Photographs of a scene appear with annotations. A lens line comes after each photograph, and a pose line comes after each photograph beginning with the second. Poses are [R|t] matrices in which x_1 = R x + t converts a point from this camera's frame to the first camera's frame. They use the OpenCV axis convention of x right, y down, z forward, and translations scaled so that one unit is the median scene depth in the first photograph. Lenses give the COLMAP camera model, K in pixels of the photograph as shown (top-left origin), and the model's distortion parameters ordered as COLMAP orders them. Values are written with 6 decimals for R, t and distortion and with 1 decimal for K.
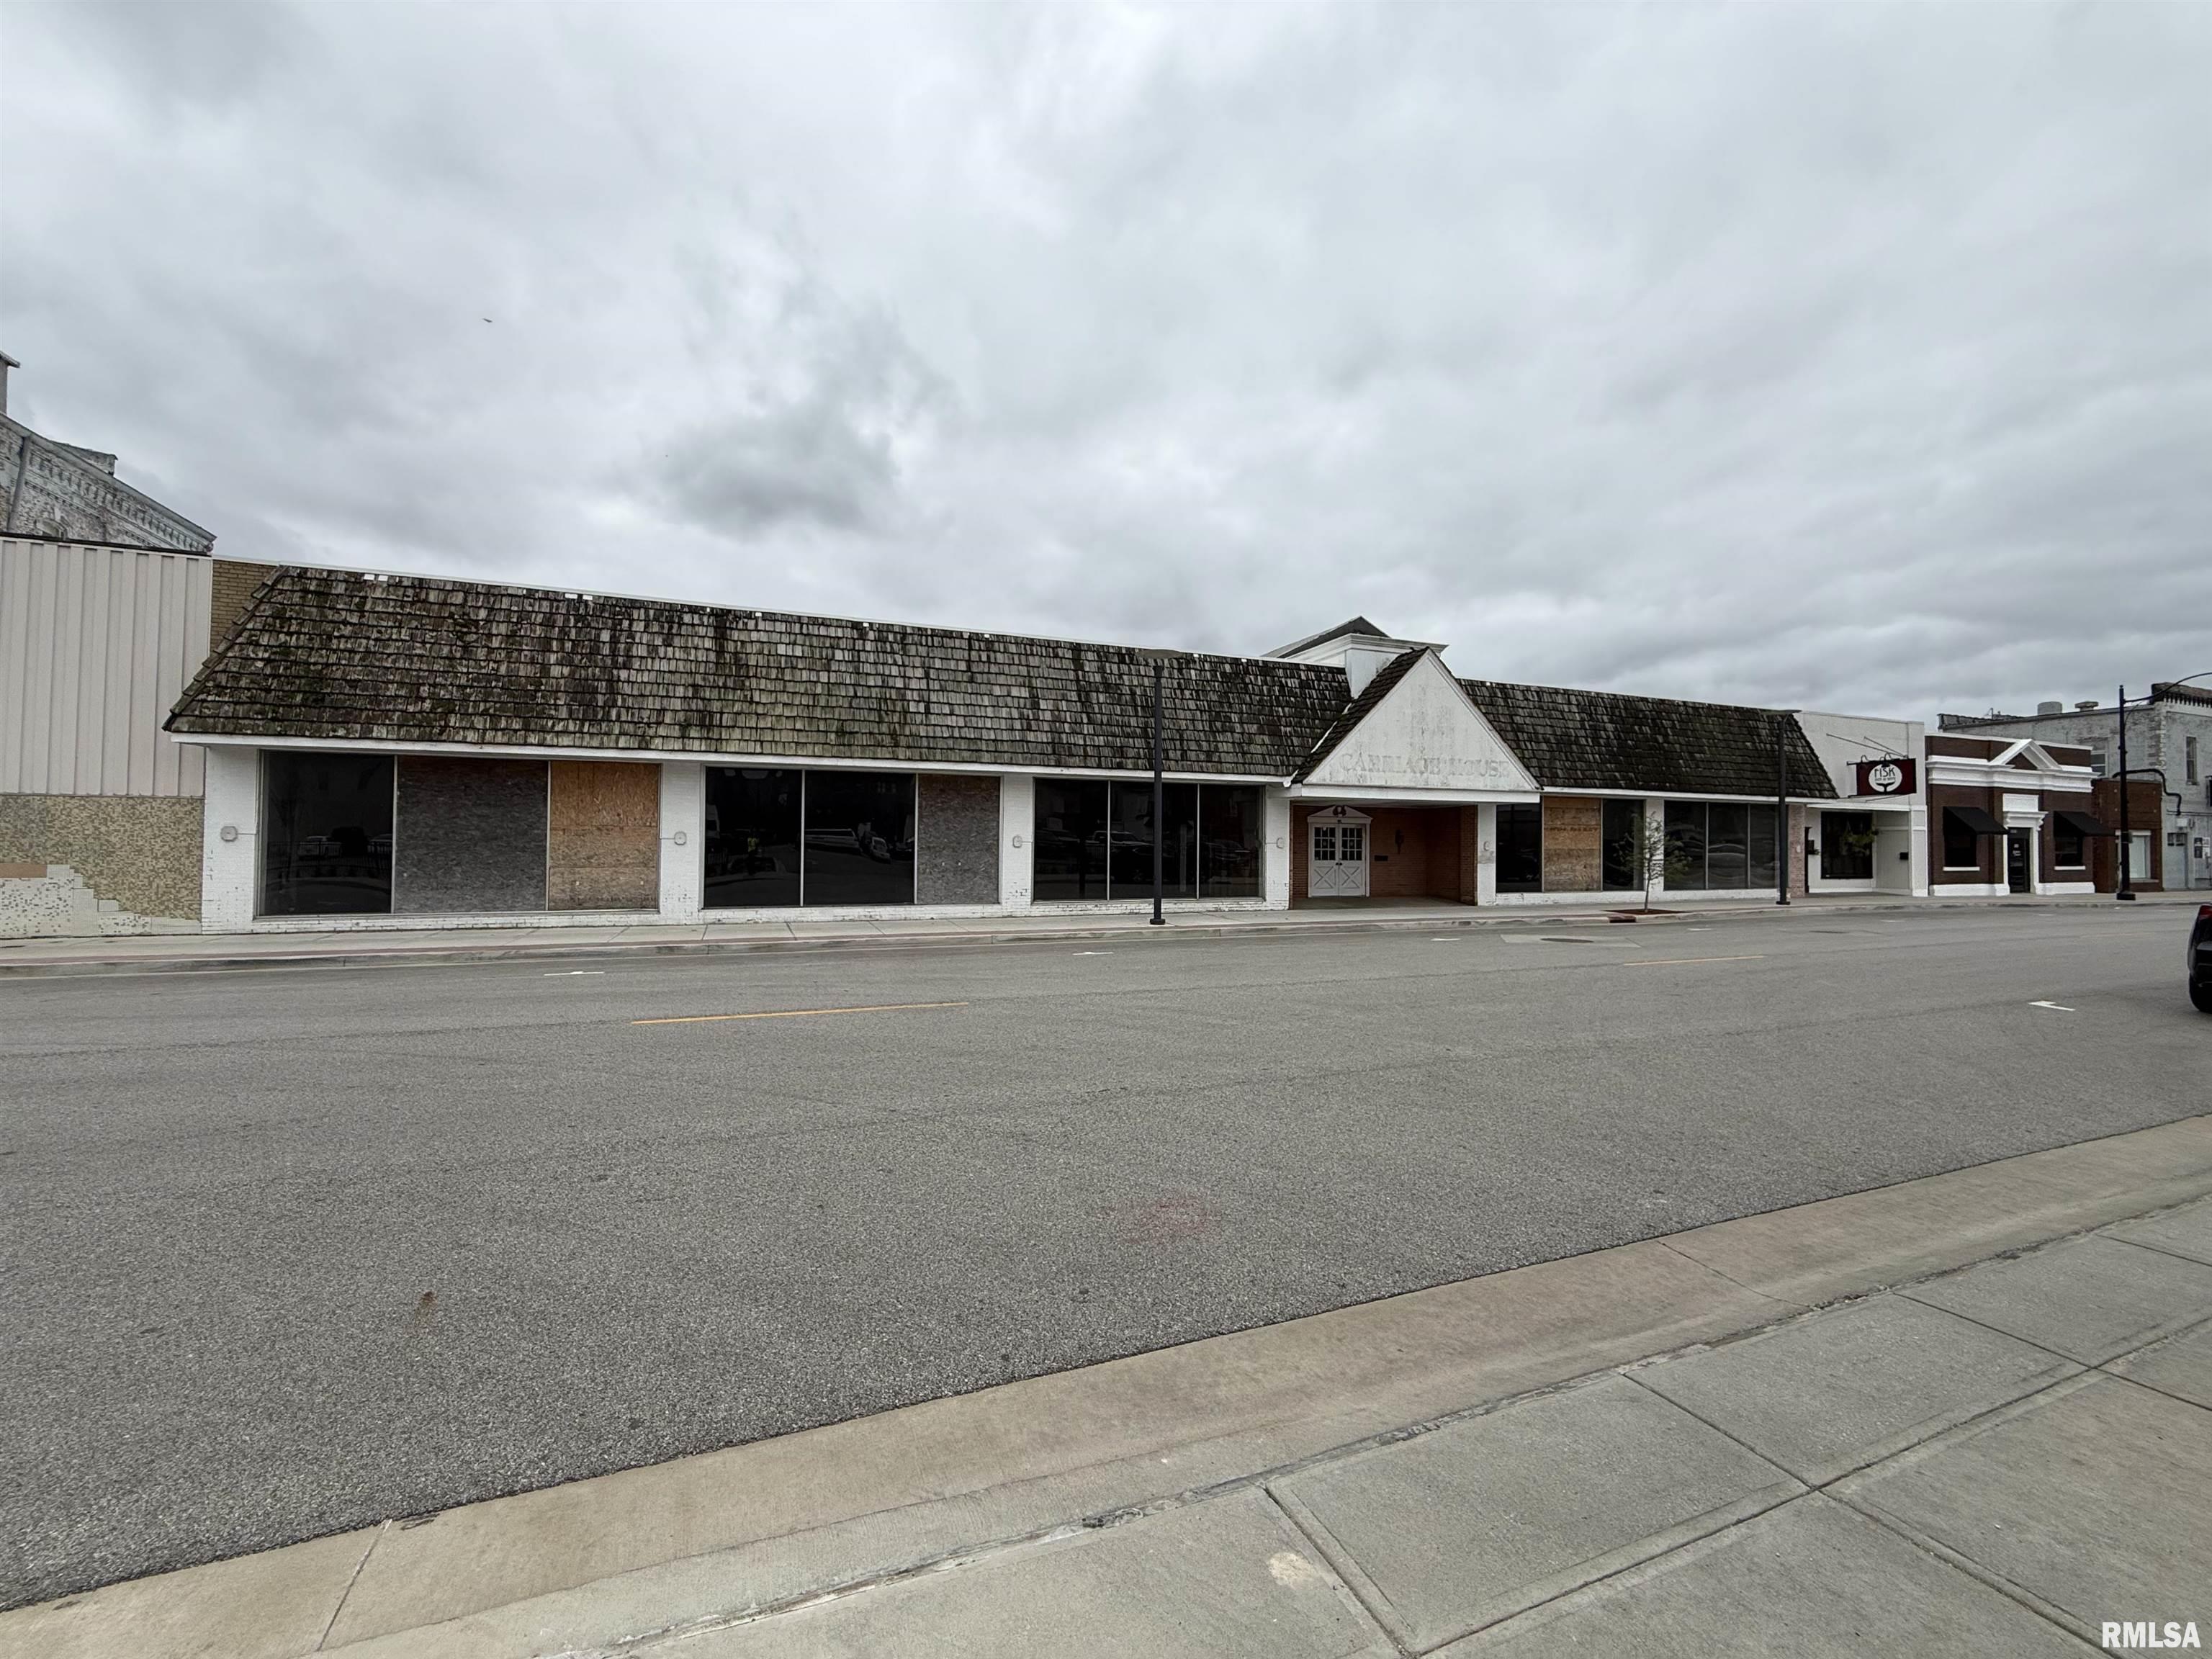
lens RADIAL K [[888.9, 0, 1106.0], [0, 888.9, 829.5], [0, 0, 1]] dist [-0.000029, 0.000095]
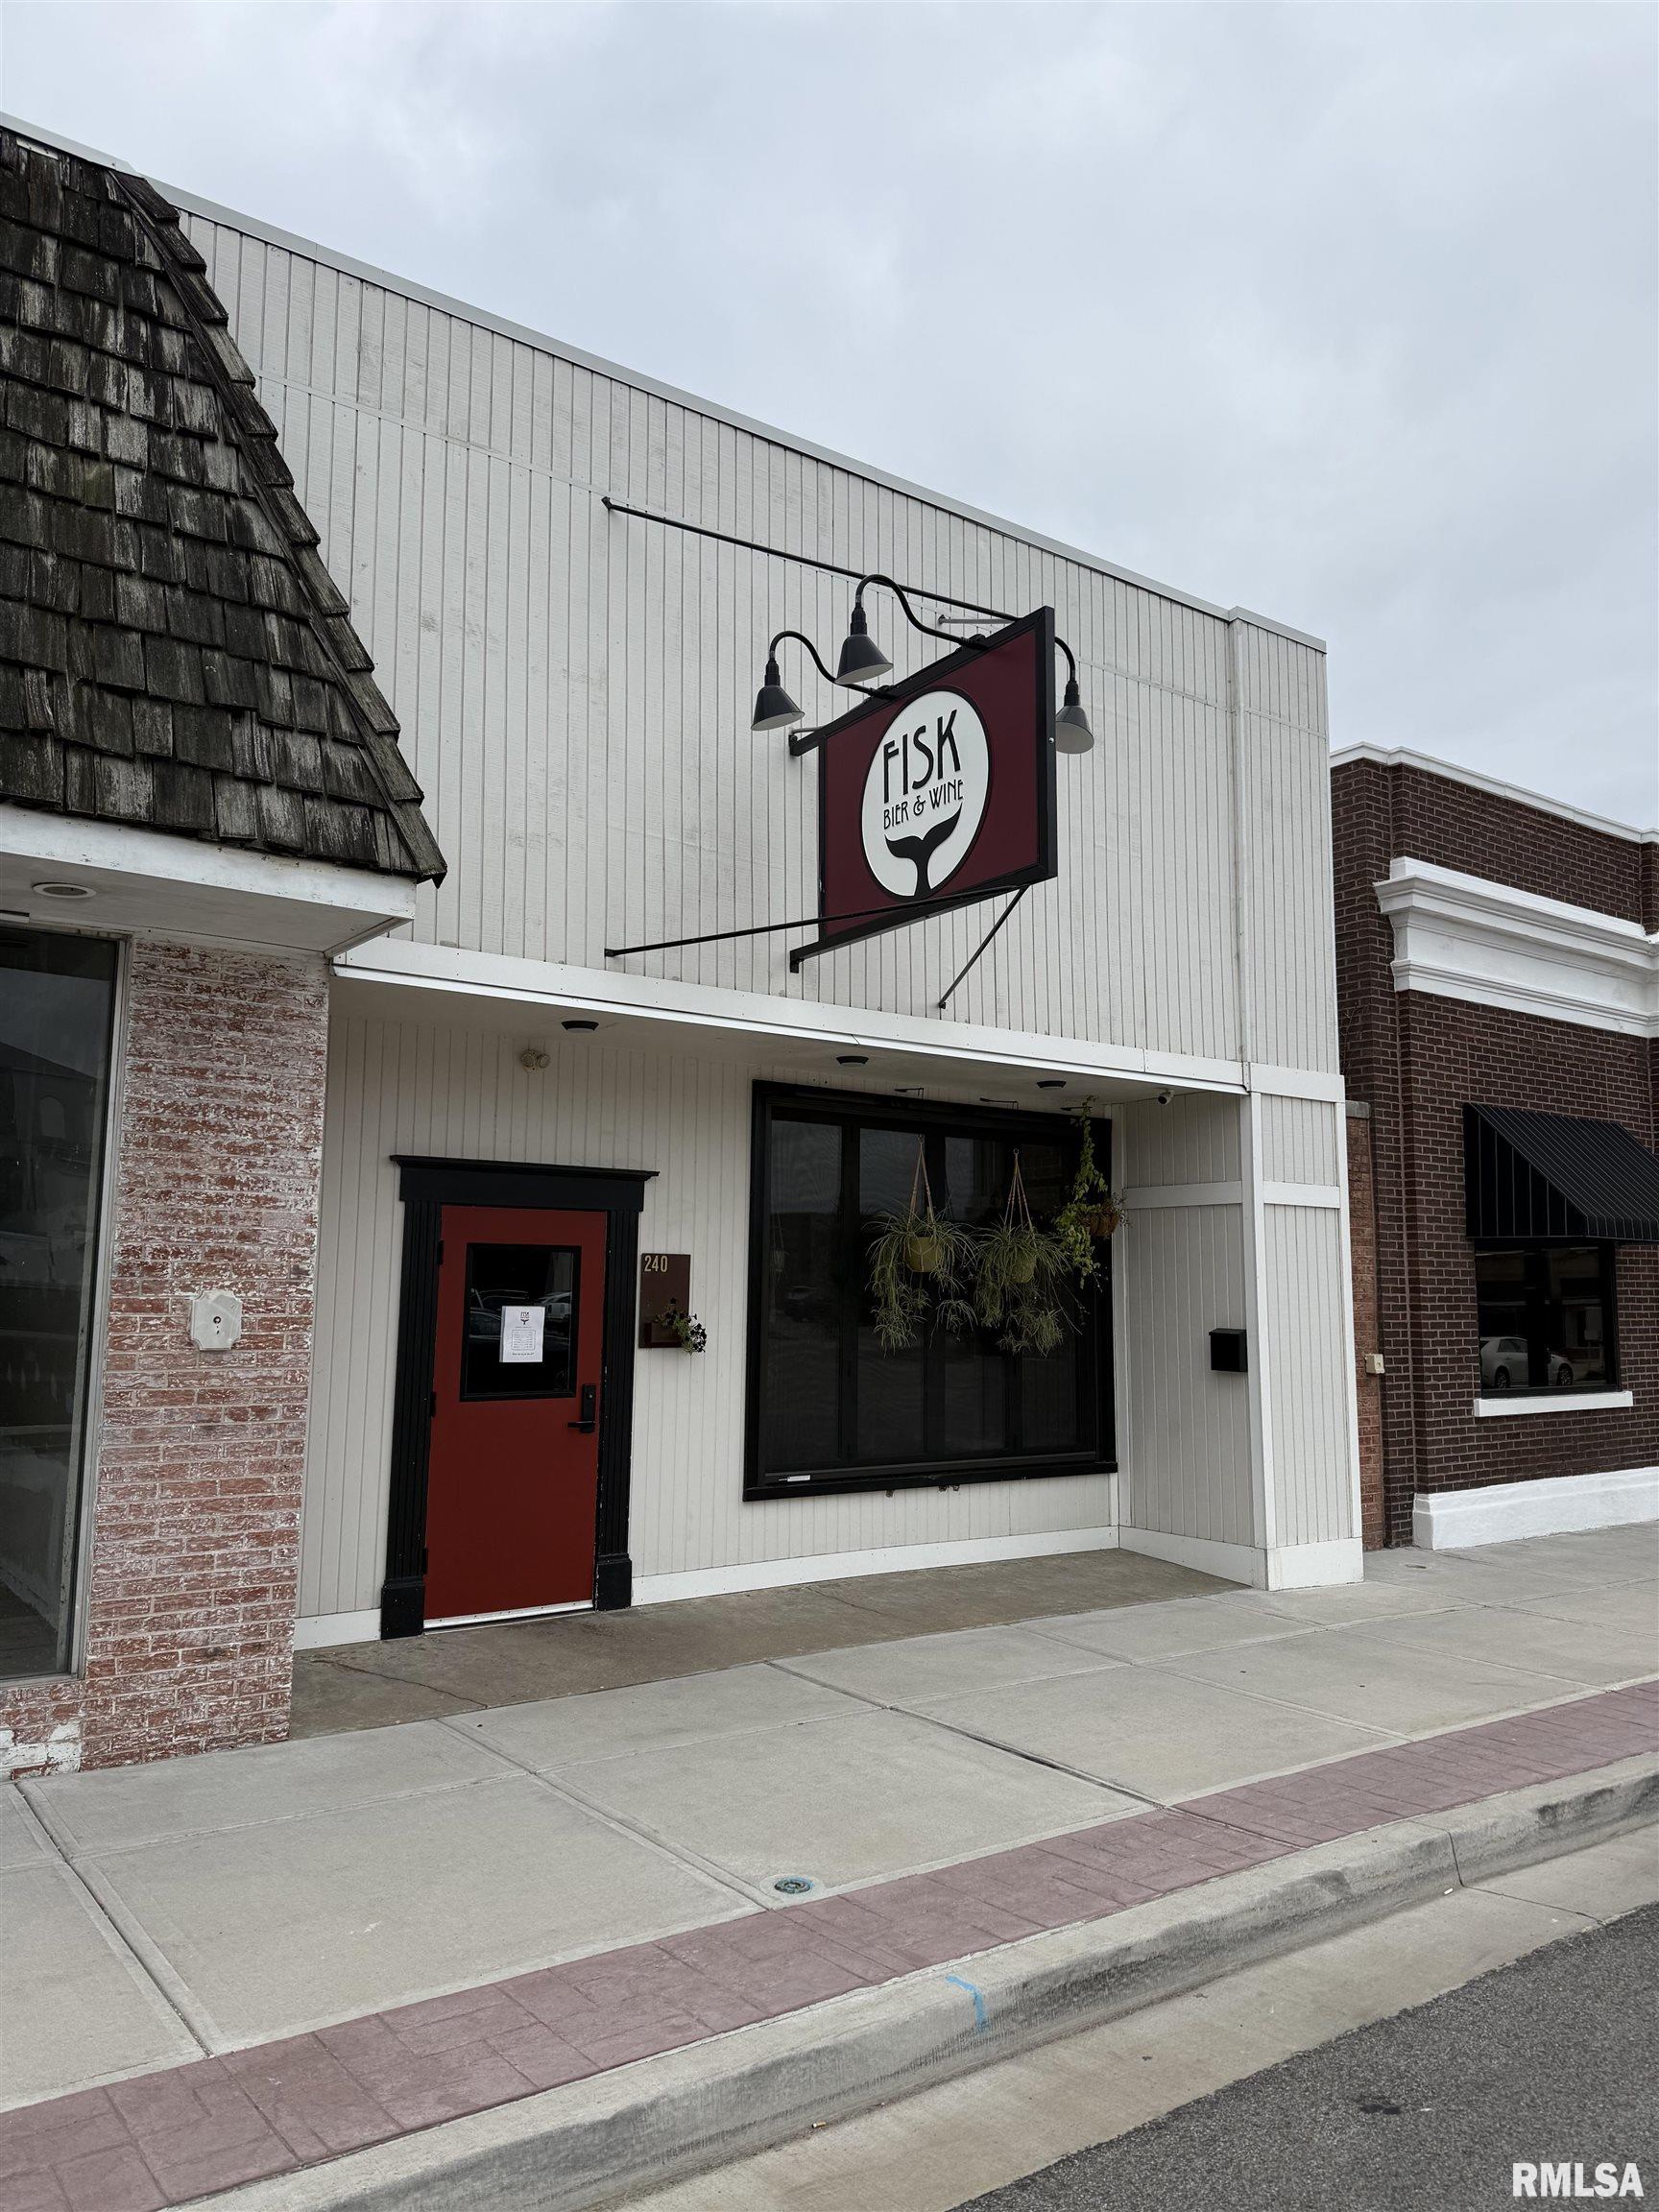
lens RADIAL K [[1549.5, 0, 829.5], [0, 1549.5, 1106.0], [0, 0, 1]] dist [0.062847, -0.073831]
pose [[0.969306, 0.031155, 0.243877, 0.940025], [-0.006525, 0.994849, -0.101154, 0.016800], [-0.245772, 0.096458, 0.964516, 0.905511]]
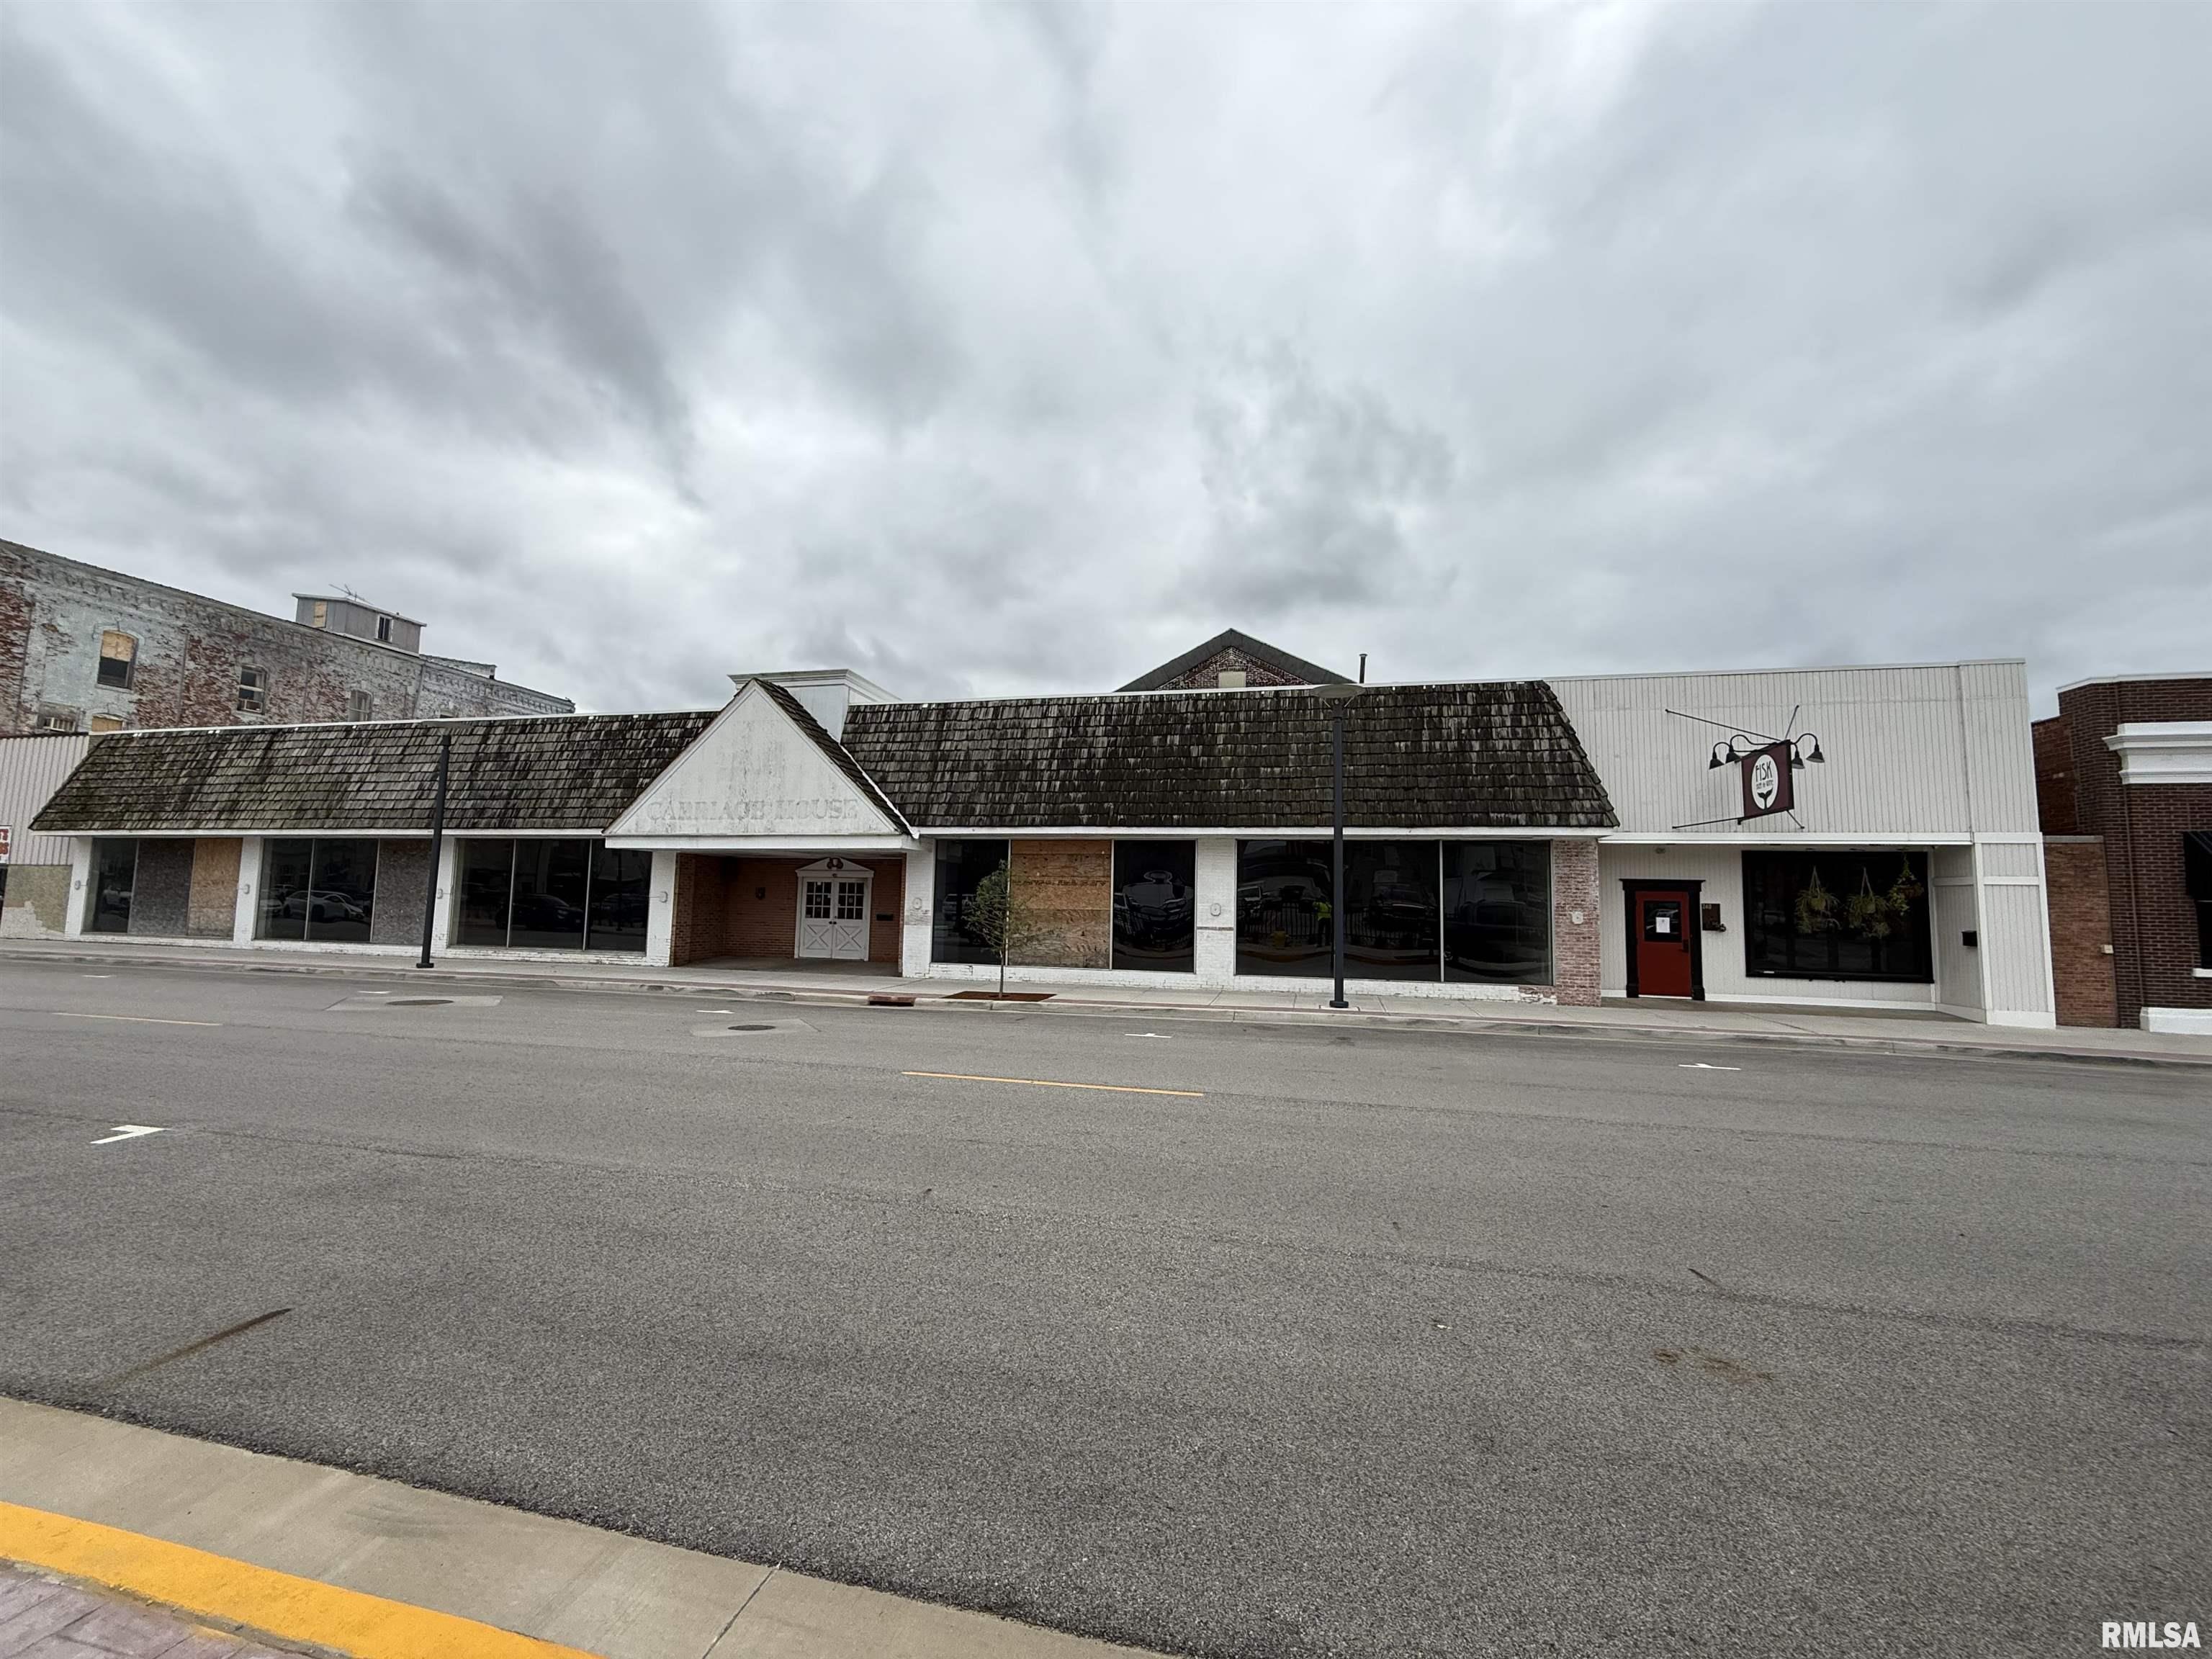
lens RADIAL K [[872.5, 0, 1106.0], [0, 872.5, 829.5], [0, 0, 1]] dist [0.000579, 0.000039]
pose [[0.818451, -0.041042, -0.573109, 0.995420], [-0.003965, 0.997018, -0.077063, 0.011616], [0.574563, 0.065344, 0.815848, 0.430844]]
